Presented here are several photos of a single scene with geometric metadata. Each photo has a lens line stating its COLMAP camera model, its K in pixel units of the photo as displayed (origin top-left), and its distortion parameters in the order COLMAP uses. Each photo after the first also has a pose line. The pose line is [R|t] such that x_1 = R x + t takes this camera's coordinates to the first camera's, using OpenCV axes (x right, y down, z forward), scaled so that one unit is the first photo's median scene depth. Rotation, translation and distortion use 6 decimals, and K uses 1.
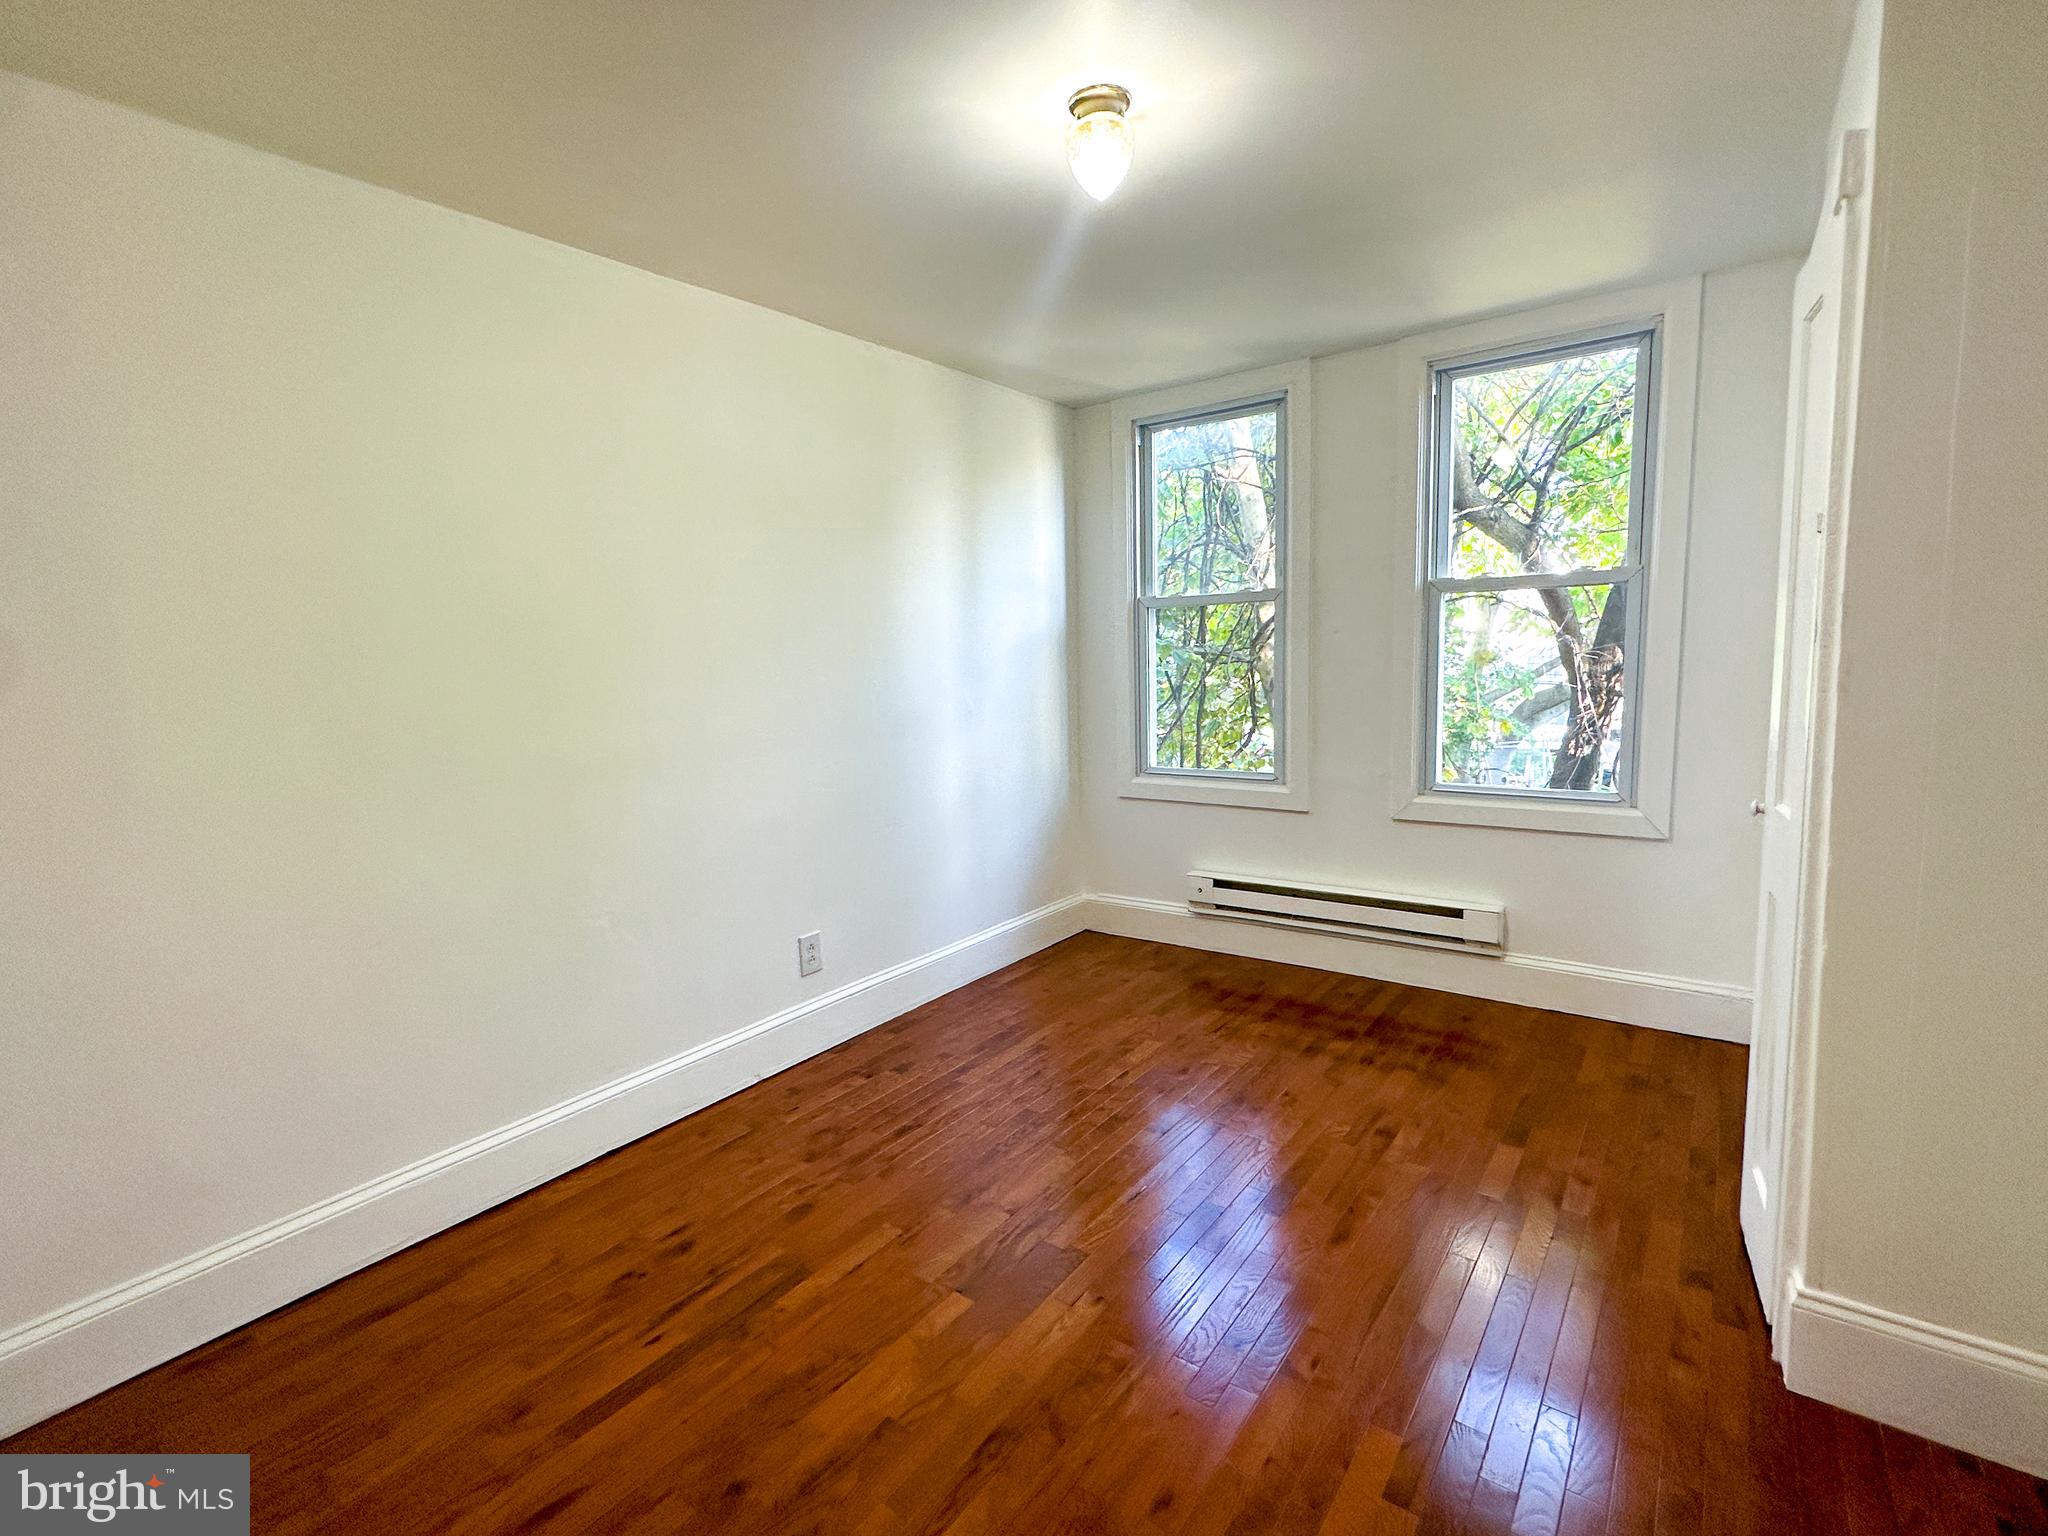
lens RADIAL K [[944.0, 0, 1025.8], [0, 944.0, 764.6], [0, 0, 1]] dist [-0.002878, 0.000675]
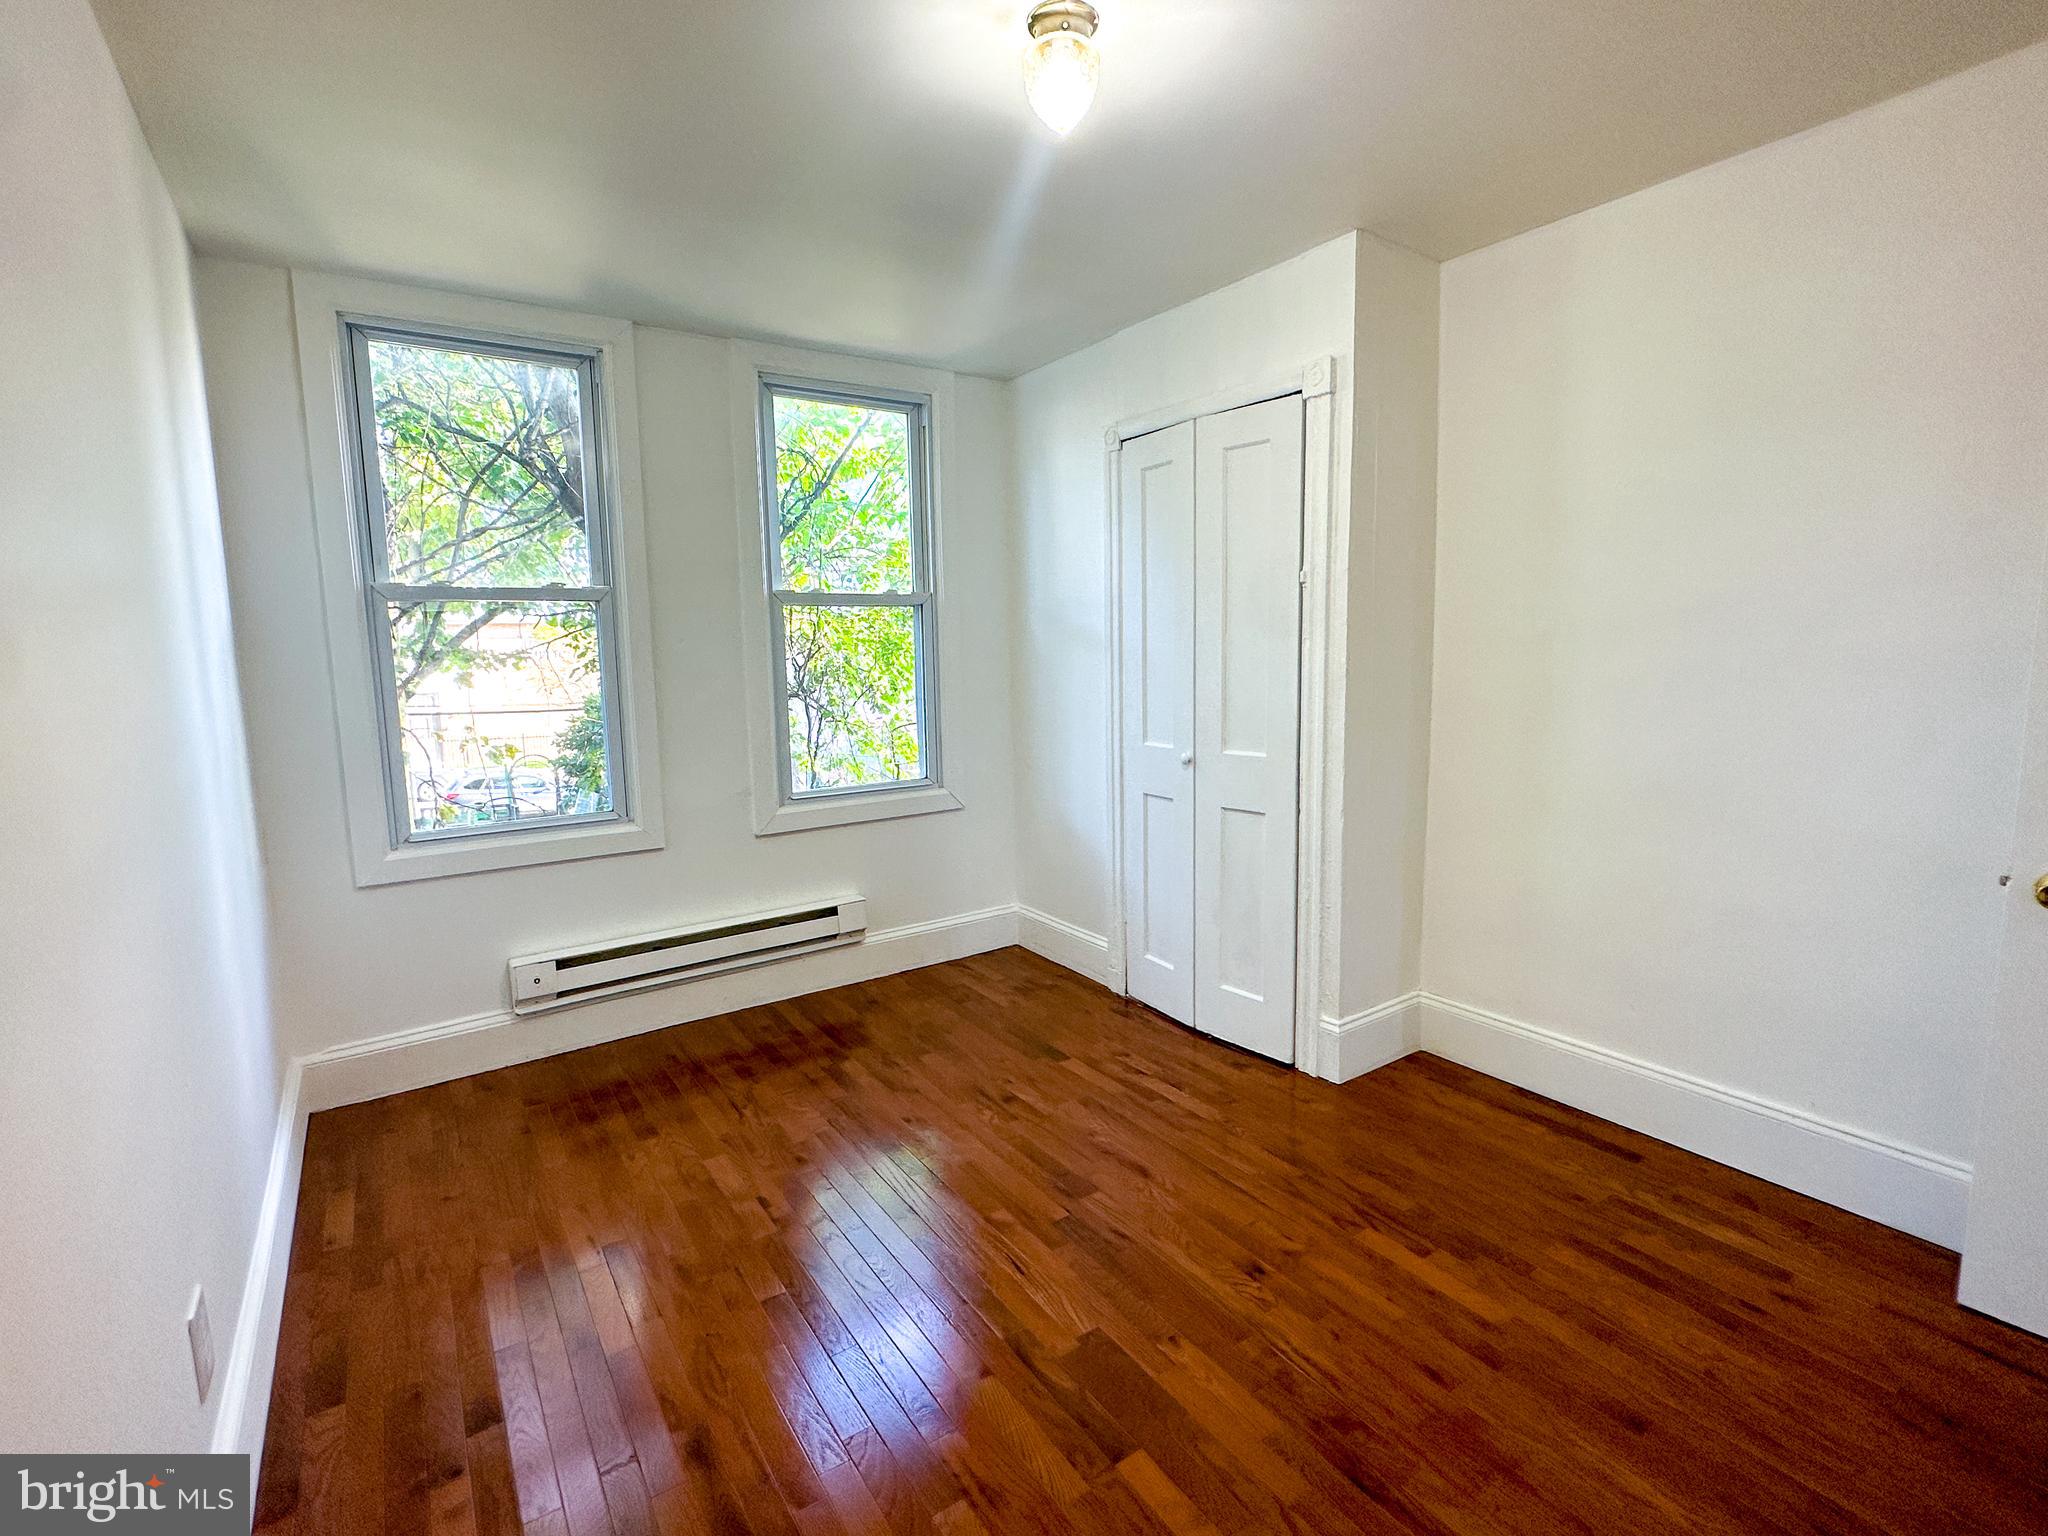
lens RADIAL K [[944.0, 0, 1025.8], [0, 944.0, 764.6], [0, 0, 1]] dist [-0.002878, 0.000675]
pose [[0.327506, -0.095898, 0.939970, -0.448334], [0.126364, 0.990344, 0.057009, -0.036828], [-0.936361, 0.100108, 0.336462, 0.437322]]
